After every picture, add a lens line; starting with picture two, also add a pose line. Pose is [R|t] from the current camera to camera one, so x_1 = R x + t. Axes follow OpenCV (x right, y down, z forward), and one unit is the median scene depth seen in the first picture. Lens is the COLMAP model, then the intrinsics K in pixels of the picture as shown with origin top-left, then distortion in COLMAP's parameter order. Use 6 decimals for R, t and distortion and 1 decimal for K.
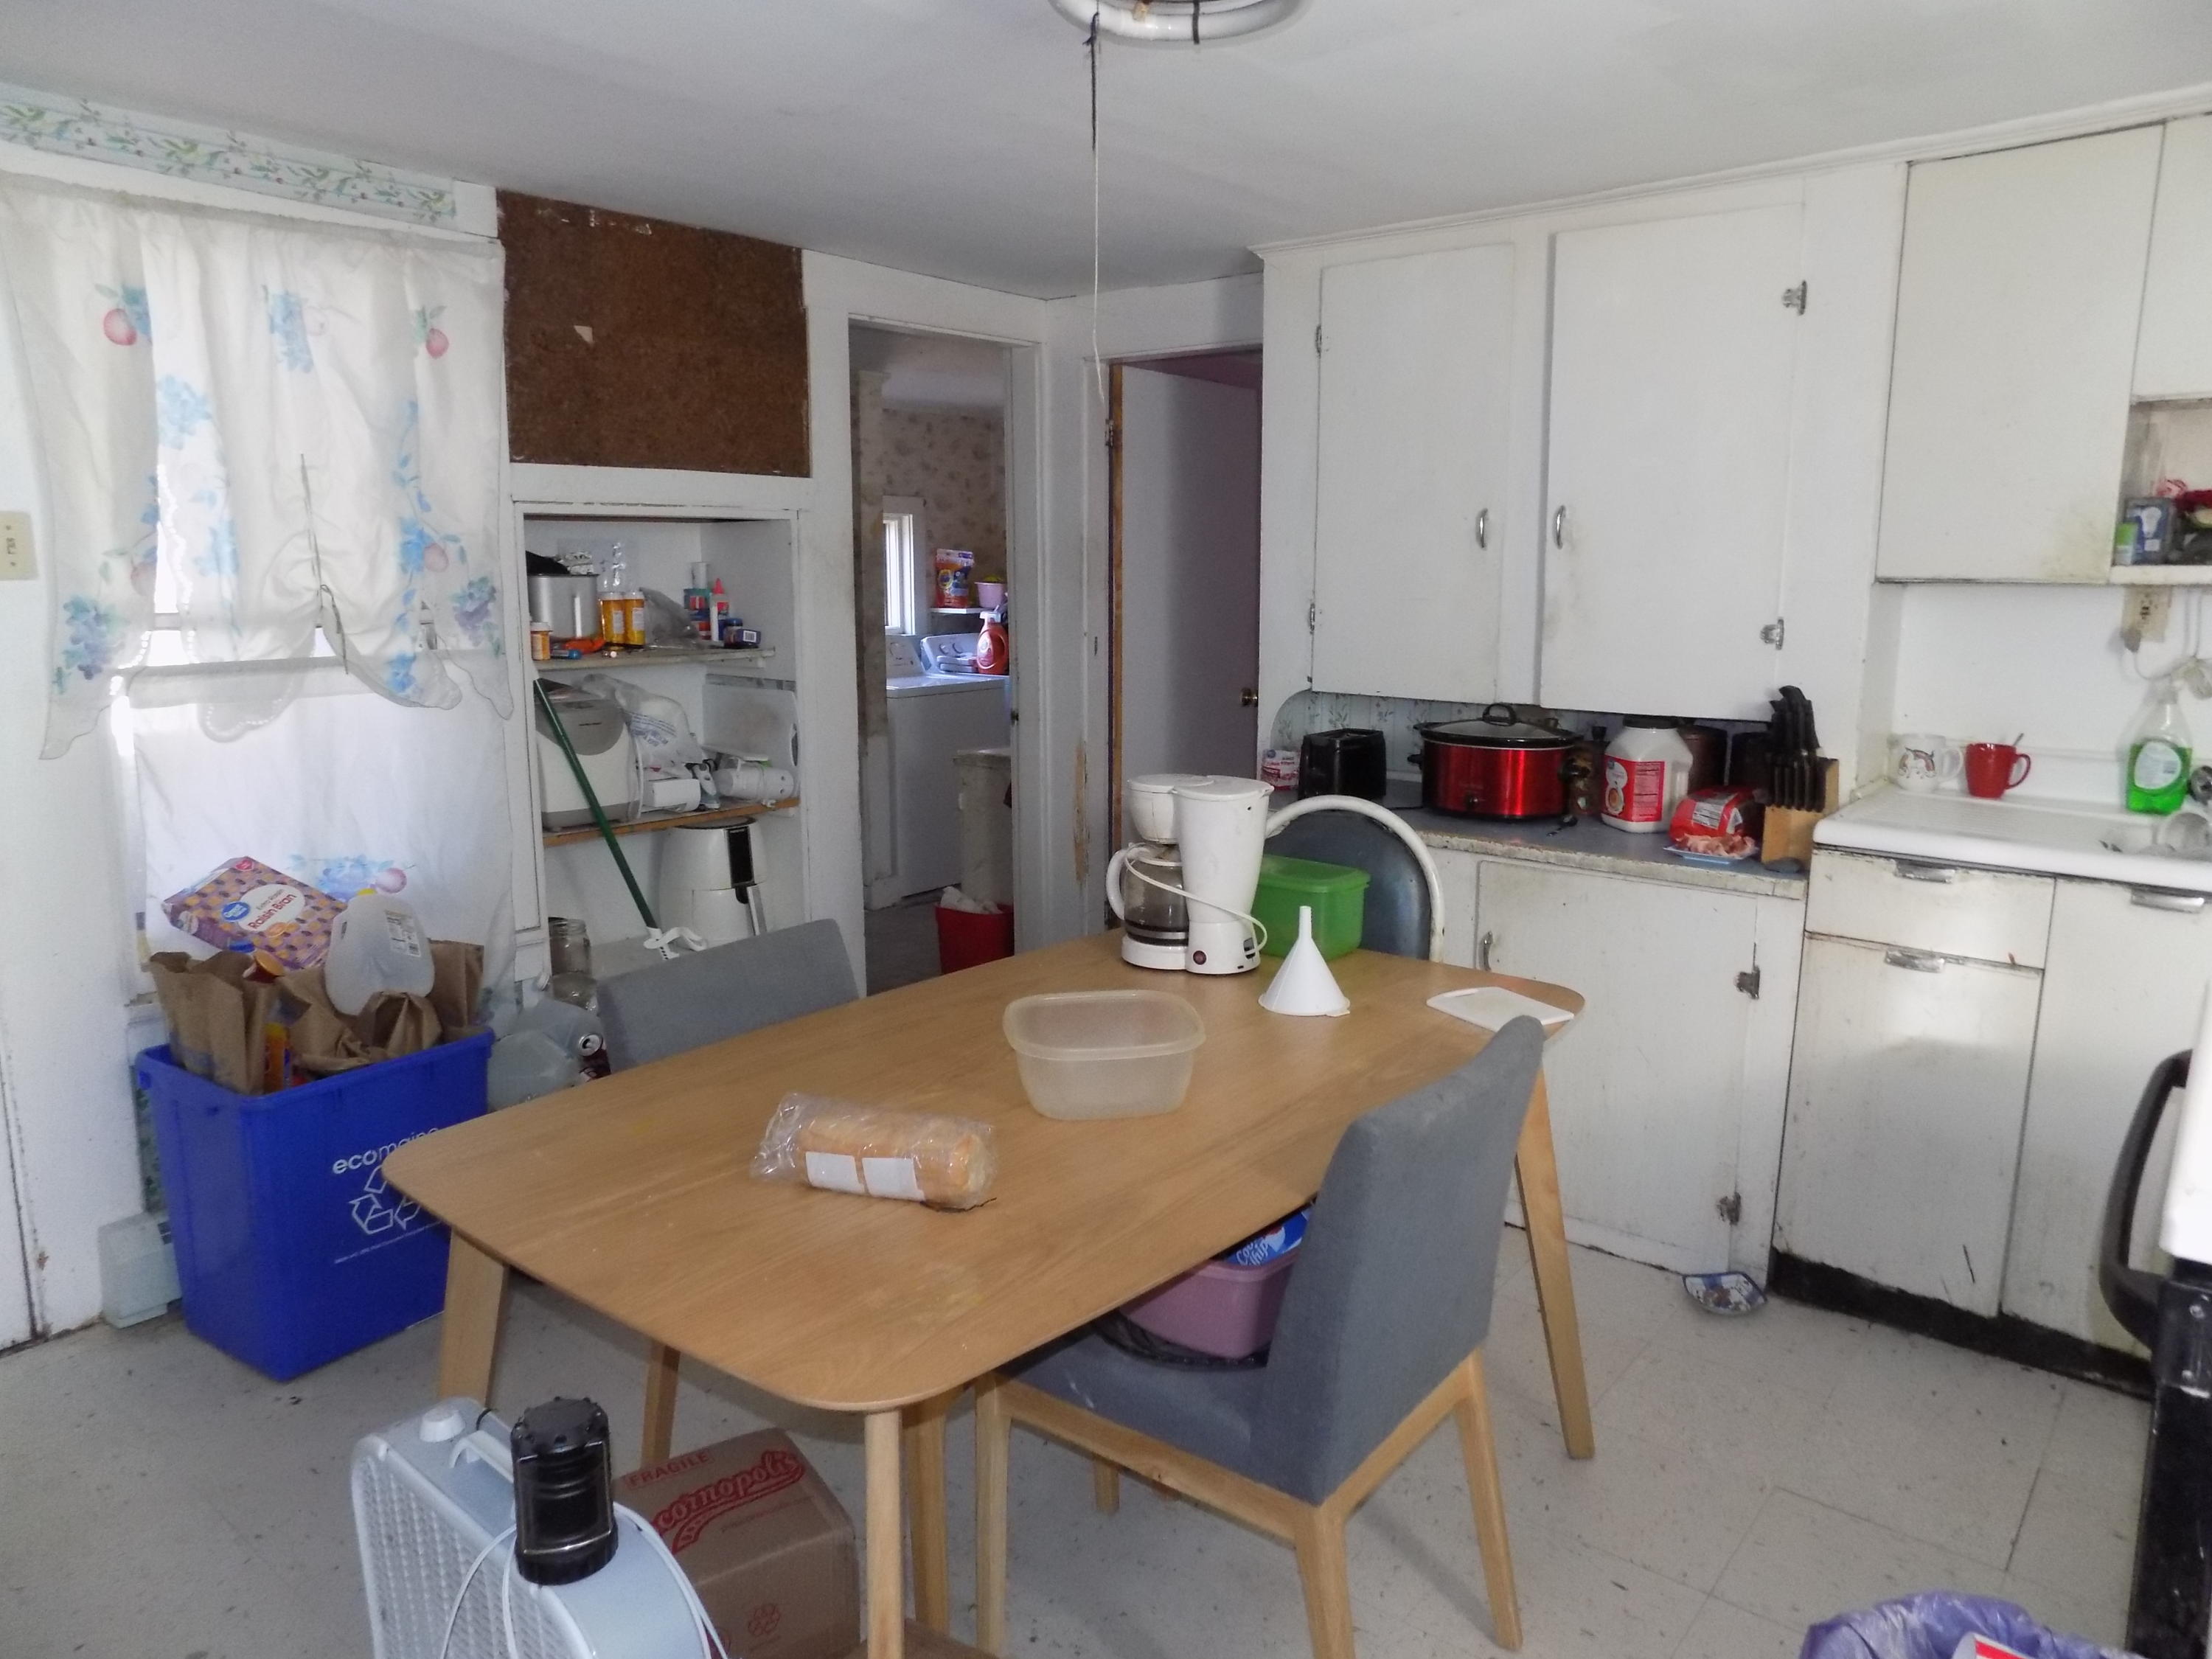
lens RADIAL K [[1499.7, 0, 1112.3], [0, 1499.7, 835.7], [0, 0, 1]] dist [-0.053786, 0.059166]
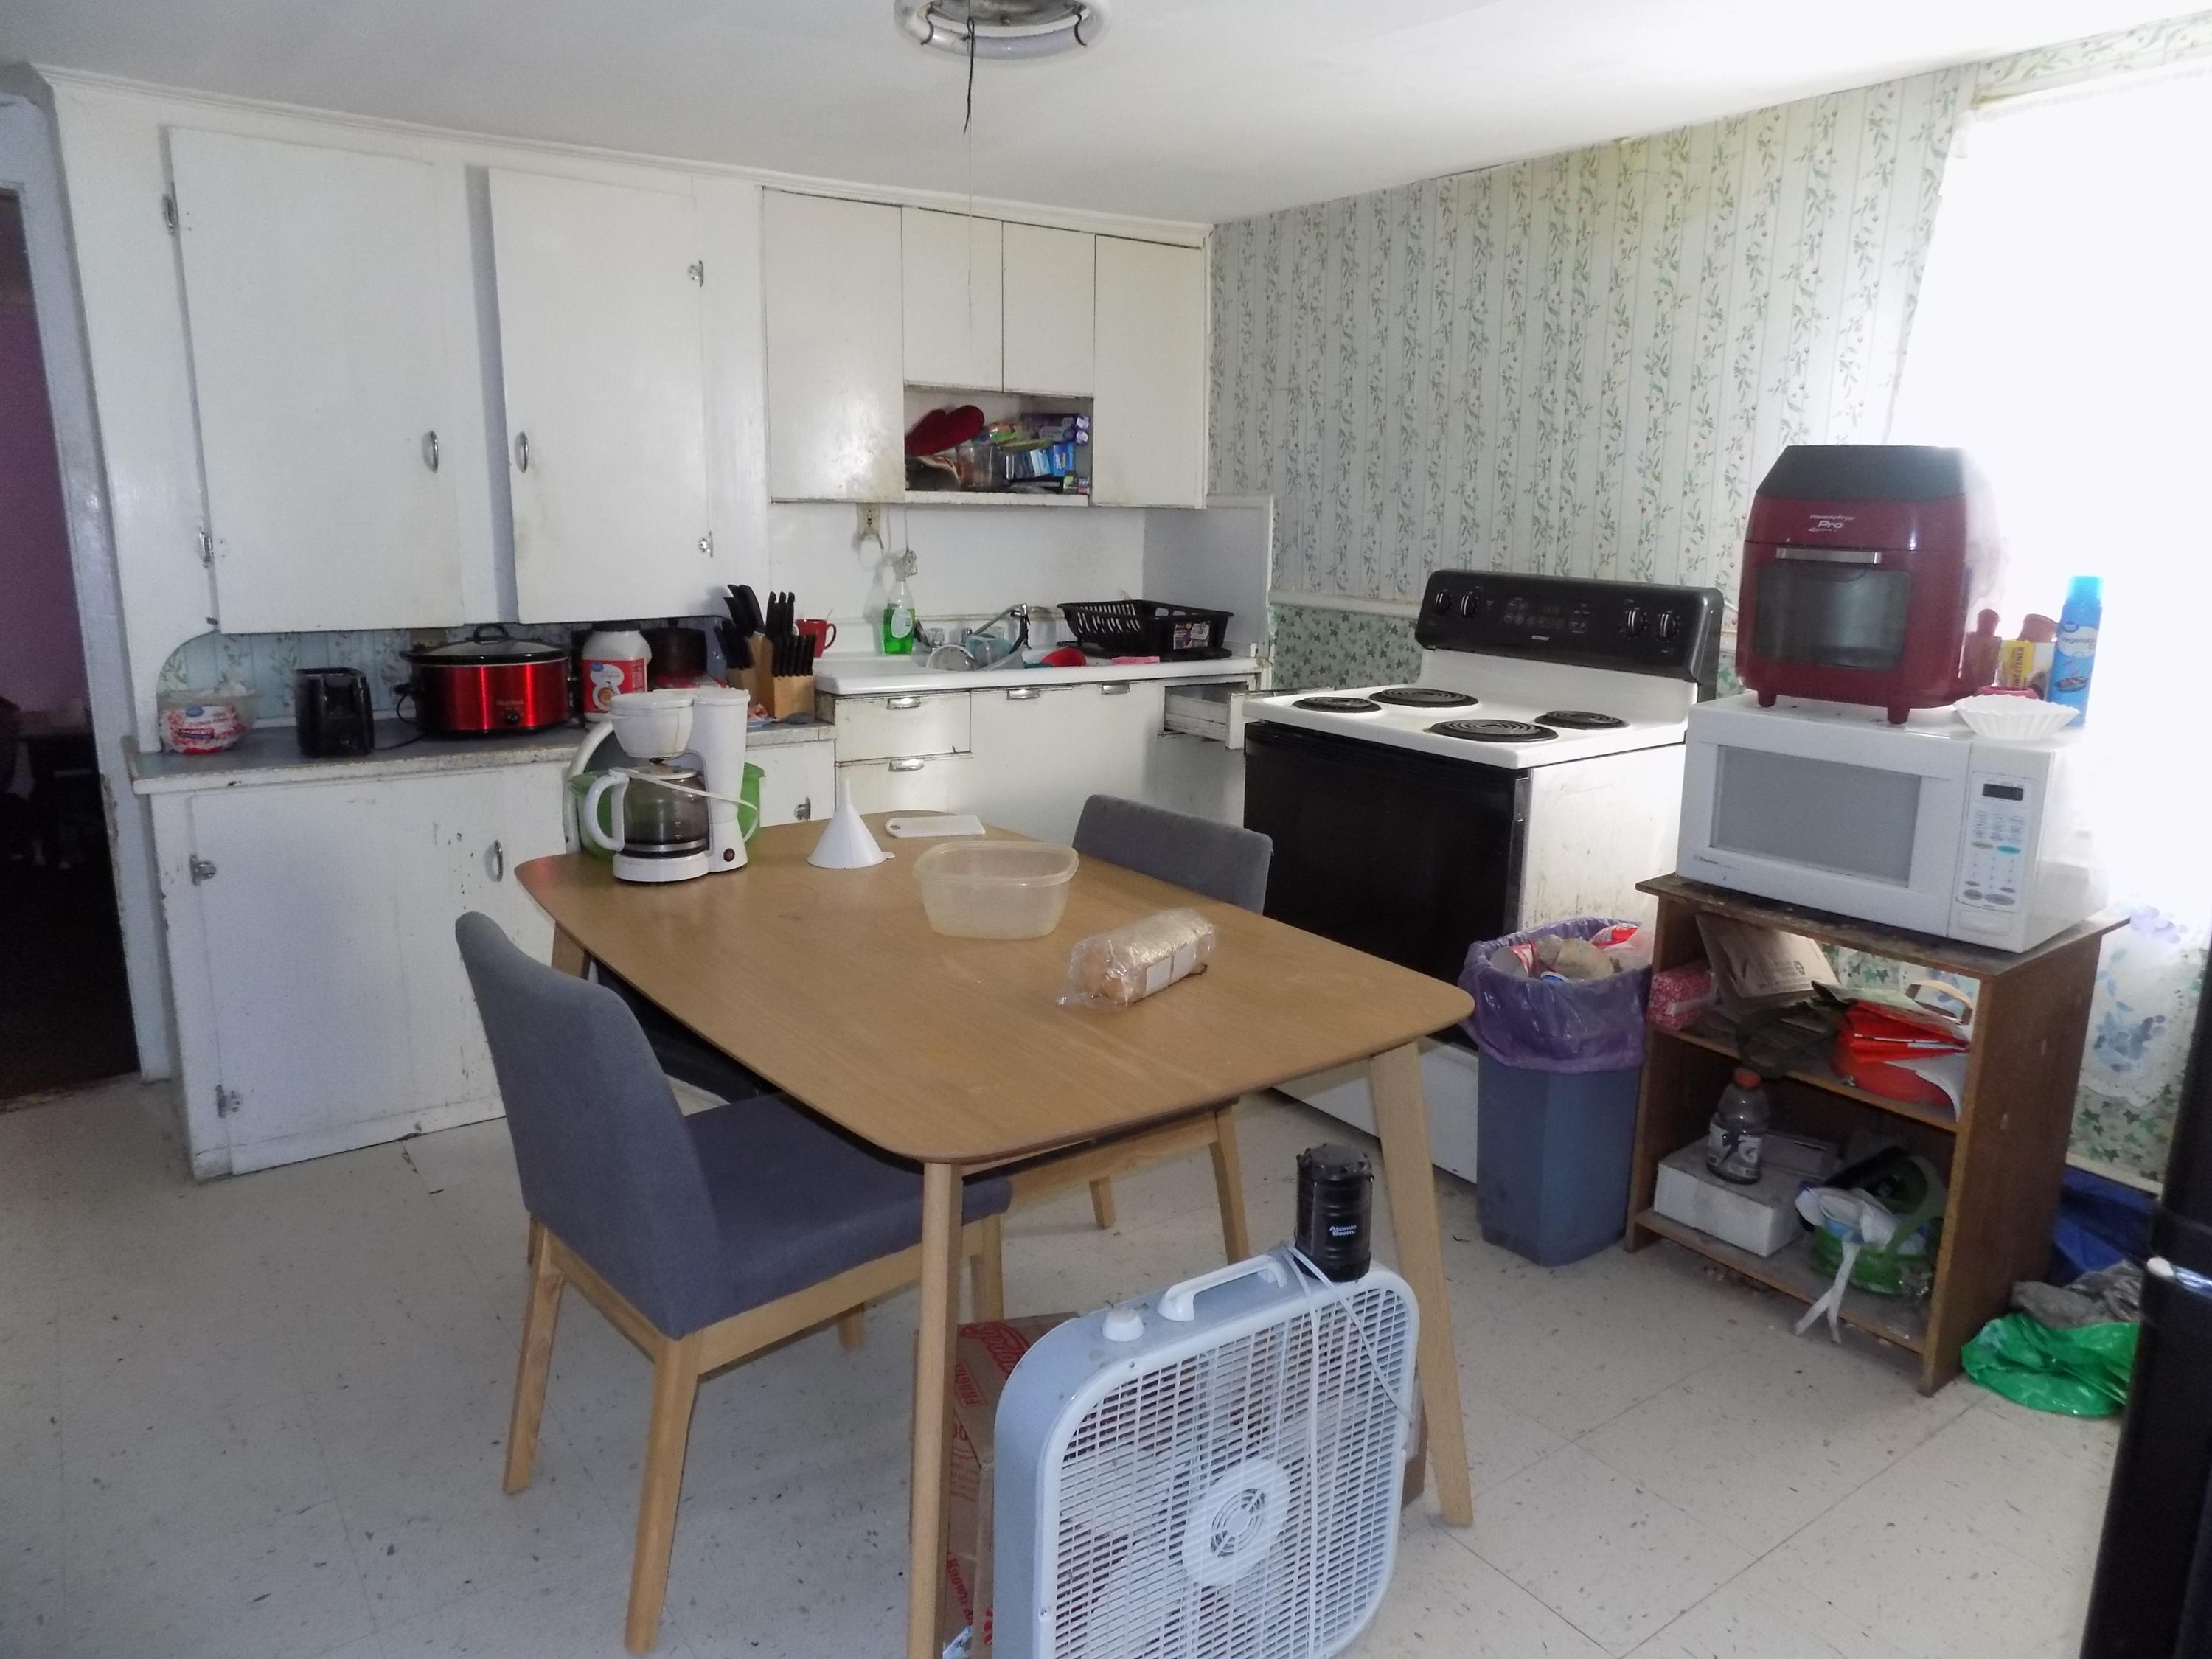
lens RADIAL K [[1499.7, 0, 1112.3], [0, 1499.7, 835.7], [0, 0, 1]] dist [-0.053786, 0.059166]
pose [[0.265783, -0.206944, 0.941559, -0.650790], [0.165734, 0.971955, 0.166841, -0.048047], [-0.949680, 0.111705, 0.292627, 0.323816]]
